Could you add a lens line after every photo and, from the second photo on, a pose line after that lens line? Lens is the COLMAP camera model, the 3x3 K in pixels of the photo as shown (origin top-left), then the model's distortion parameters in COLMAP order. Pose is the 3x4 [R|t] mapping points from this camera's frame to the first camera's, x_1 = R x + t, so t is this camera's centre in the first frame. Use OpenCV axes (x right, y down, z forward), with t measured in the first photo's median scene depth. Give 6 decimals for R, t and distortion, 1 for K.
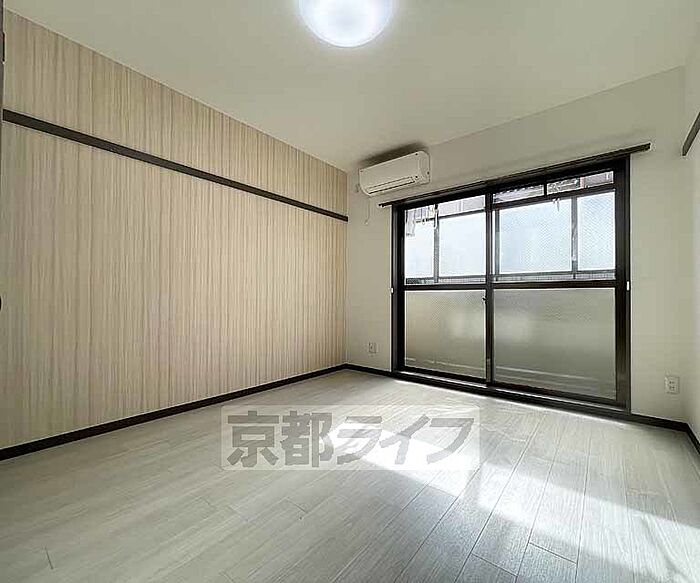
lens RADIAL K [[311.3, 0, 361.8], [0, 311.3, 292.3], [0, 0, 1]] dist [-0.001121, -0.000248]
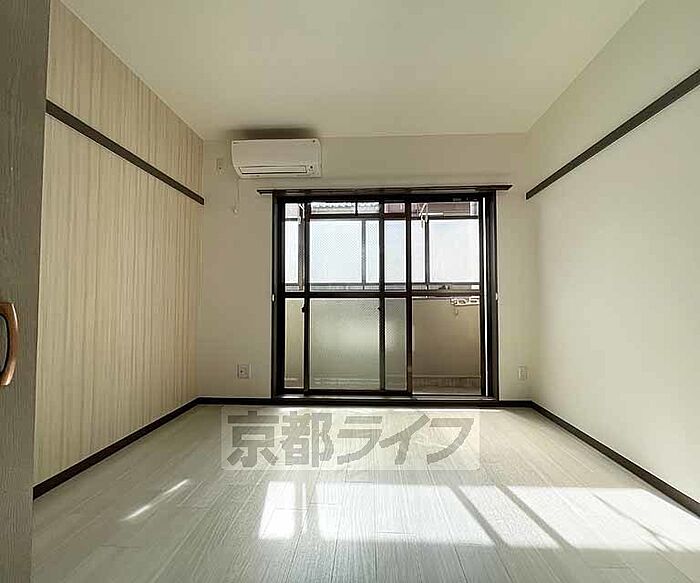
lens RADIAL K [[325.5, 0, 365.4], [0, 325.5, 293.0], [0, 0, 1]] dist [0.004880, 0.000222]
pose [[0.812068, 0.020133, 0.583215, -0.203934], [-0.006168, 0.999645, -0.025920, 0.002311], [-0.583530, 0.017452, 0.811904, 0.164097]]
